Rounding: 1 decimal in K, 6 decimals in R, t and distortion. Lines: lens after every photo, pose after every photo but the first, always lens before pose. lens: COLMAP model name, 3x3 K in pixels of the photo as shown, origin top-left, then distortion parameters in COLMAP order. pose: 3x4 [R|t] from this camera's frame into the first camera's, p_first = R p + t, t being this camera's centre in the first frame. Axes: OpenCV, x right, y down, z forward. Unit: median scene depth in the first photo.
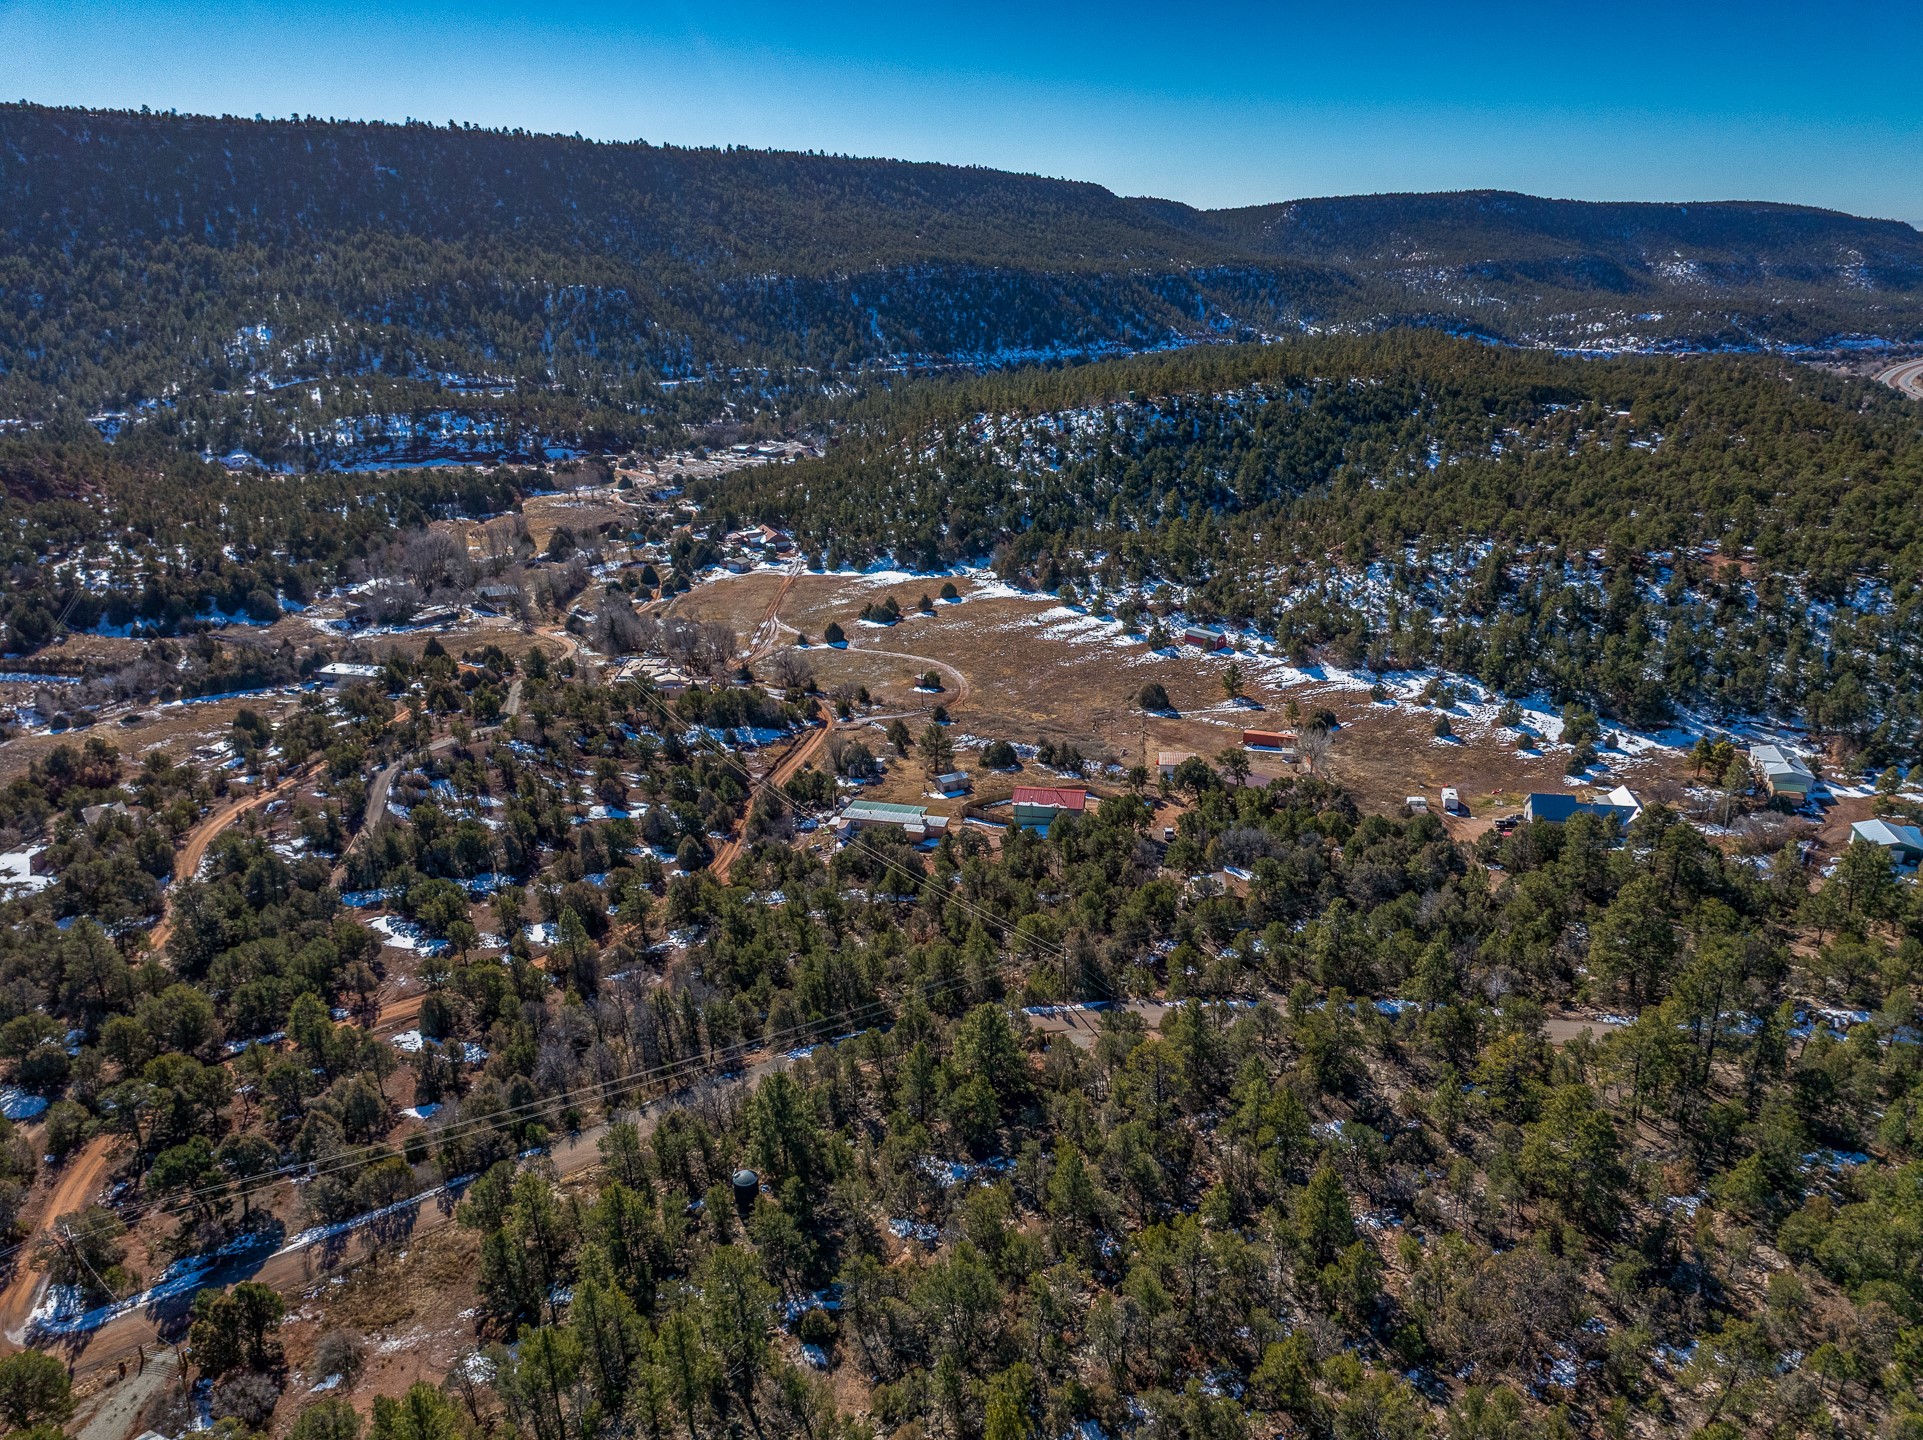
lens RADIAL K [[1354.3, 0, 966.7], [0, 1354.3, 712.3], [0, 0, 1]] dist [-0.041568, 0.003055]
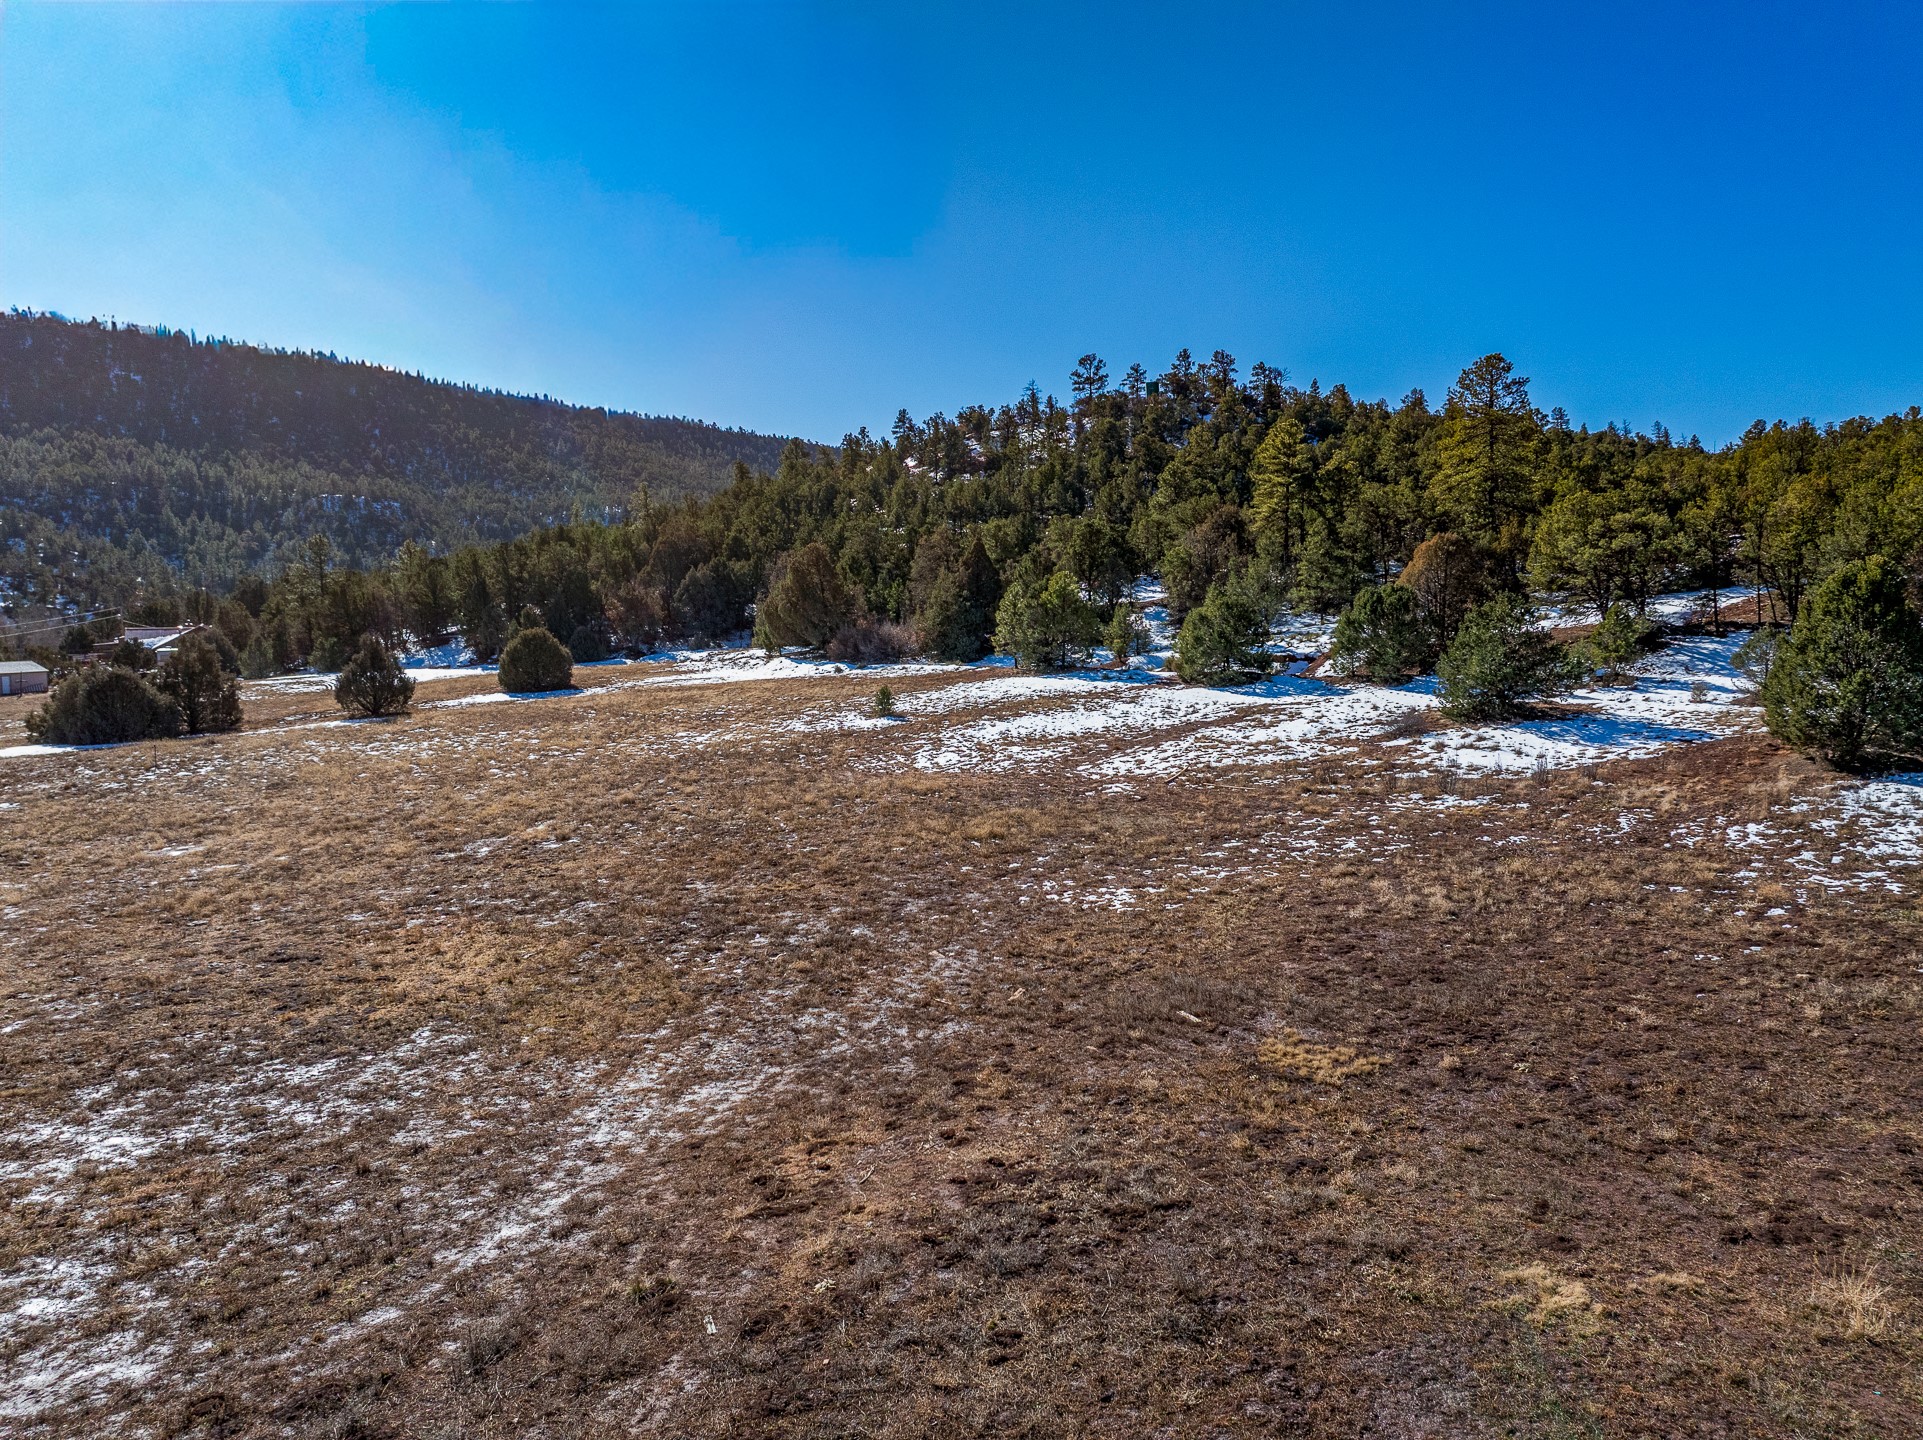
lens RADIAL K [[1354.3, 0, 967.2], [0, 1354.3, 718.0], [0, 0, 1]] dist [-0.041568, 0.003055]
pose [[0.998647, 0.004984, 0.051769, 0.052663], [0.008496, 0.966391, -0.256935, -0.020570], [-0.051310, 0.257027, 0.965041, 0.814967]]
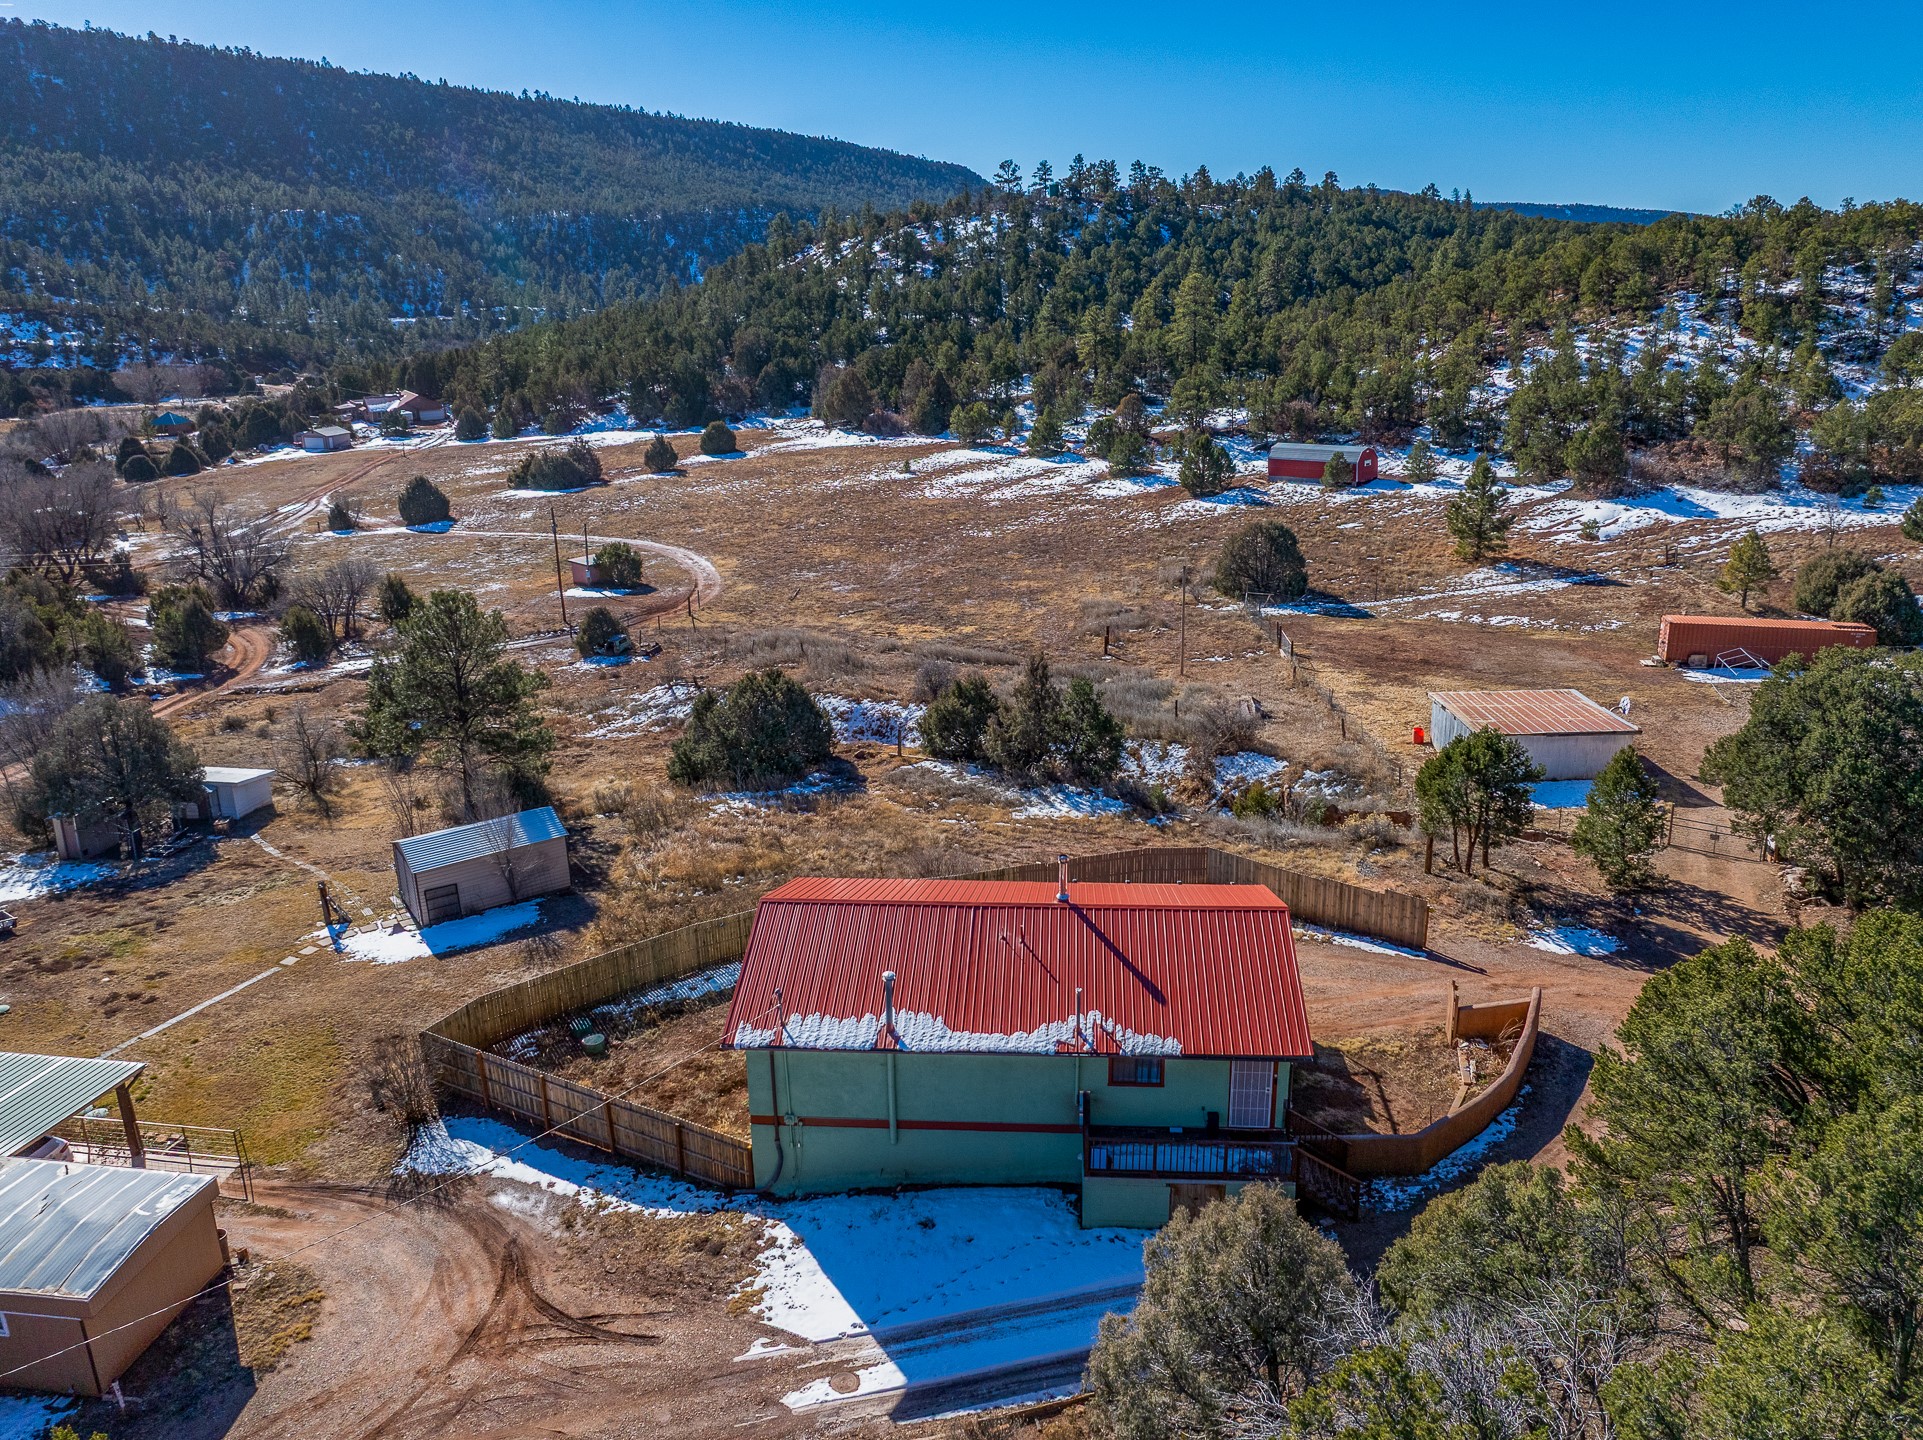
lens RADIAL K [[1354.3, 0, 1015.1], [0, 1354.3, 749.5], [0, 0, 1]] dist [-0.041568, 0.003055]
pose [[0.991594, -0.039409, 0.123240, 0.028483], [0.040661, 0.999144, -0.007654, 0.027415], [-0.122833, 0.012601, 0.992347, 0.552477]]
